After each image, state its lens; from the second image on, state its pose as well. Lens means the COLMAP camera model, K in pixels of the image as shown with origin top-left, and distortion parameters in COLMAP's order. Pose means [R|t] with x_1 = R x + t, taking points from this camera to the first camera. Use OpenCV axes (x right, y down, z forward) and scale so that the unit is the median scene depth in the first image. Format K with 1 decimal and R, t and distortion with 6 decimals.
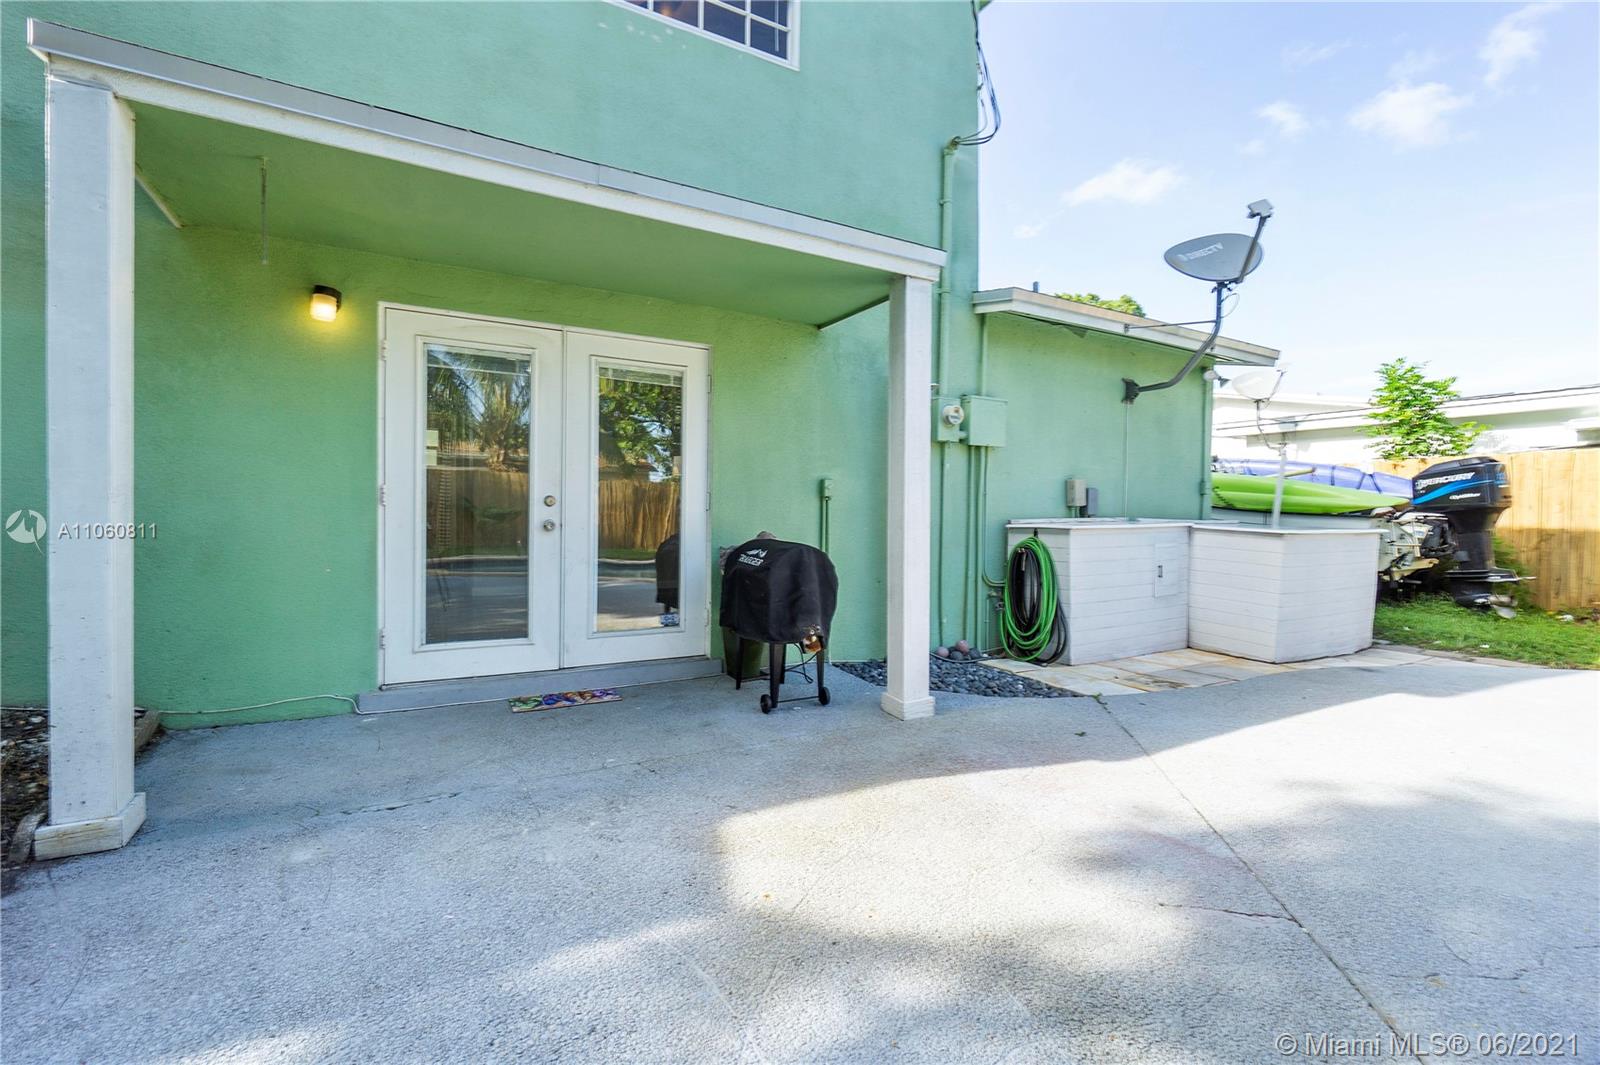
lens RADIAL K [[690.9, 0, 797.3], [0, 690.9, 527.2], [0, 0, 1]] dist [0.000048, -0.003837]
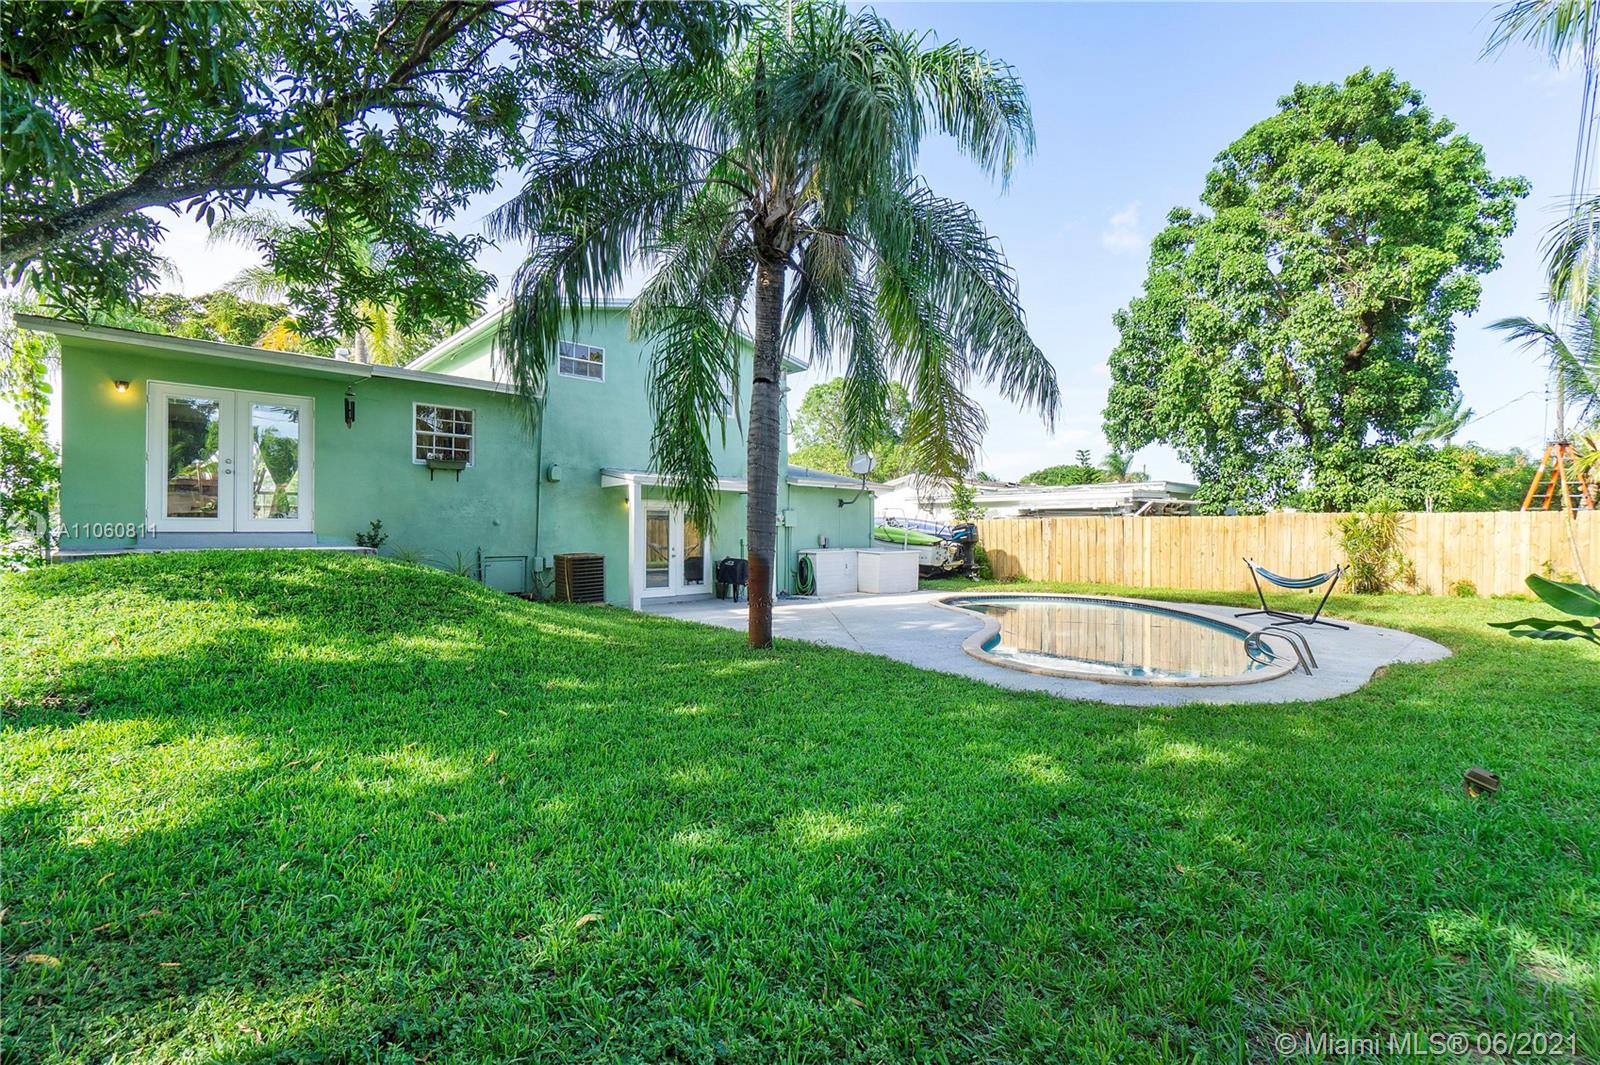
lens RADIAL K [[690.9, 0, 797.3], [0, 690.9, 527.2], [0, 0, 1]] dist [0.000048, -0.003837]
pose [[0.966278, -0.007947, 0.257379, -0.500775], [0.014005, 0.999666, -0.021712, -0.048105], [-0.257121, 0.024584, 0.966067, -2.011681]]
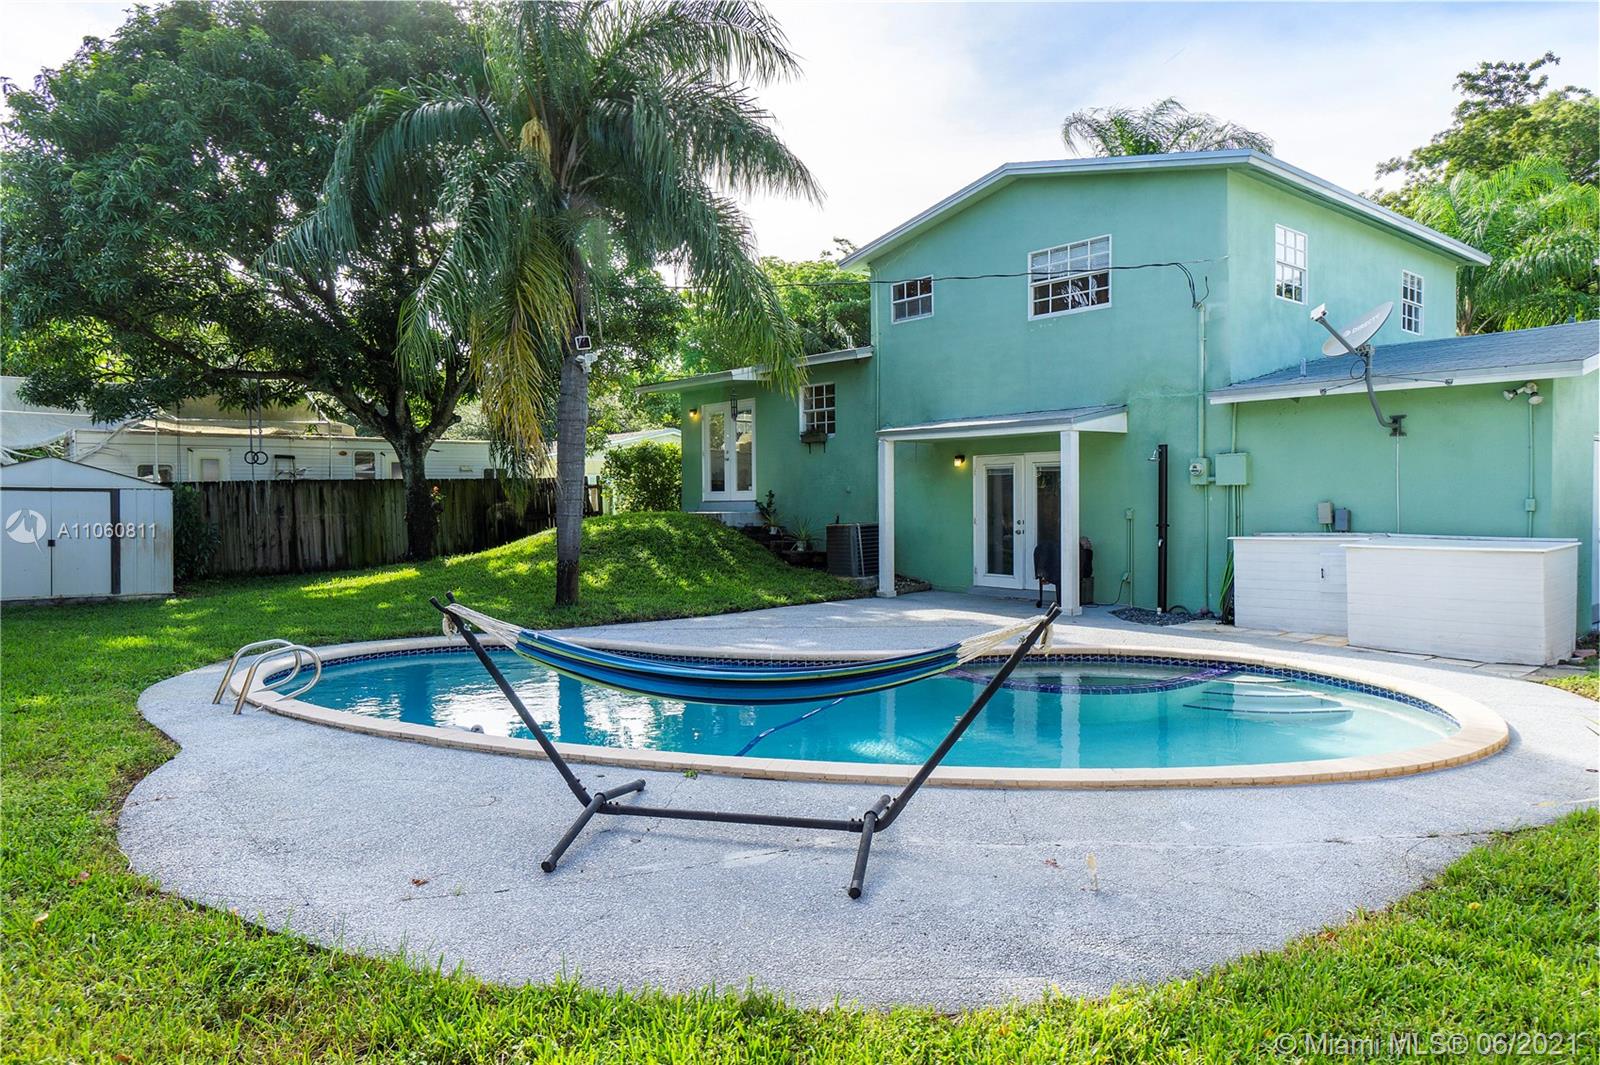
lens RADIAL K [[1028.2, 0, 800.0], [0, 1028.2, 532.5], [0, 0, 1]] dist [0.000623, 0.000067]
pose [[0.191331, 0.013155, -0.981437, 2.396303], [-0.015376, 0.999828, 0.010404, -0.020785], [0.981405, 0.013100, 0.191500, -0.387132]]
